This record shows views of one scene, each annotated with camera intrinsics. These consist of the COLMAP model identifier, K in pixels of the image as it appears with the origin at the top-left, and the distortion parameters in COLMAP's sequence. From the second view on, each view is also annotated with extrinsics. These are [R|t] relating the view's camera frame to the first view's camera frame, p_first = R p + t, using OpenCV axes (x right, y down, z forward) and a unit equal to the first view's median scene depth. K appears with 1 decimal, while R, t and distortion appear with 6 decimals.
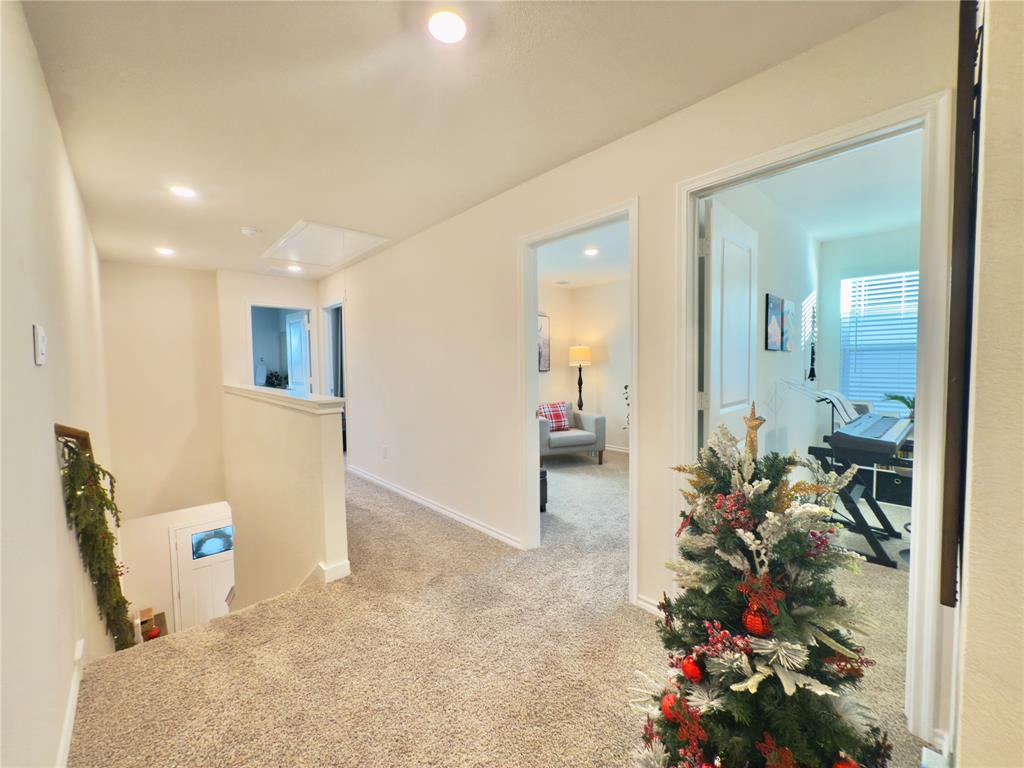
lens RADIAL K [[409.6, 0, 510.9], [0, 409.6, 383.5], [0, 0, 1]] dist [0.000651, 0.000092]
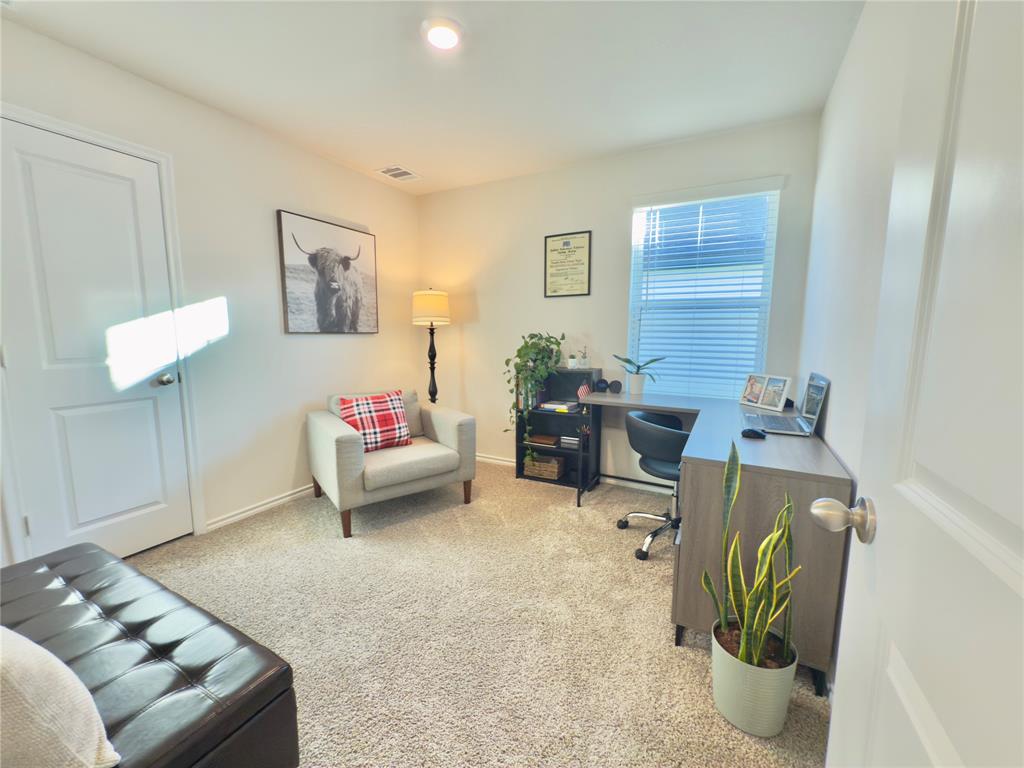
lens RADIAL K [[409.6, 0, 514.5], [0, 409.6, 382.4], [0, 0, 1]] dist [0.000651, 0.000092]
pose [[0.944496, -0.023241, 0.327701, 0.097394], [-0.002944, 0.996856, 0.079186, -0.009416], [-0.328511, -0.075756, 0.941457, 0.452354]]
